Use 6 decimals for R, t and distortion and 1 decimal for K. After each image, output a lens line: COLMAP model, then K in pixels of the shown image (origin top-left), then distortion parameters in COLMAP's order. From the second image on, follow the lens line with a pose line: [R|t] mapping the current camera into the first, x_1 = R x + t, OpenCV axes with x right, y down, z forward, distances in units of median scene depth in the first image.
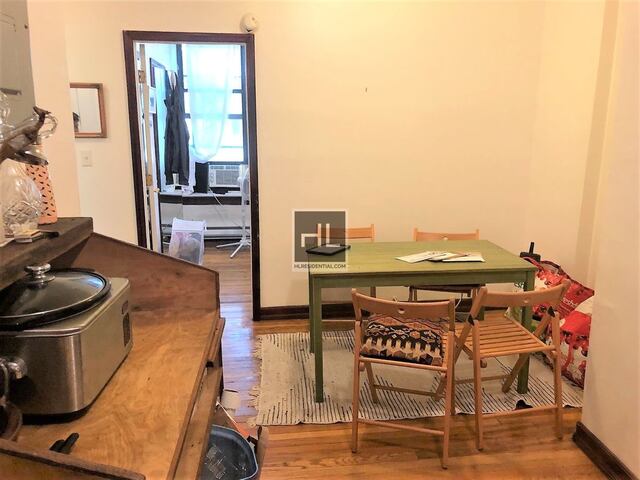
lens RADIAL K [[521.9, 0, 321.6], [0, 521.9, 243.8], [0, 0, 1]] dist [0.025066, -0.006550]
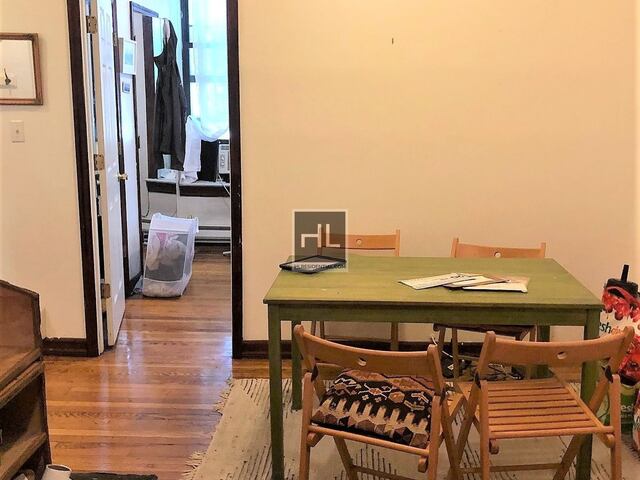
lens RADIAL K [[698.9, 0, 319.3], [0, 698.9, 236.8], [0, 0, 1]] dist [0.012637, 0.000000]
pose [[0.991262, 0.032733, -0.127780, 0.125132], [-0.035455, 0.999189, -0.019090, -0.007815], [0.127052, 0.023453, 0.991619, 0.057839]]
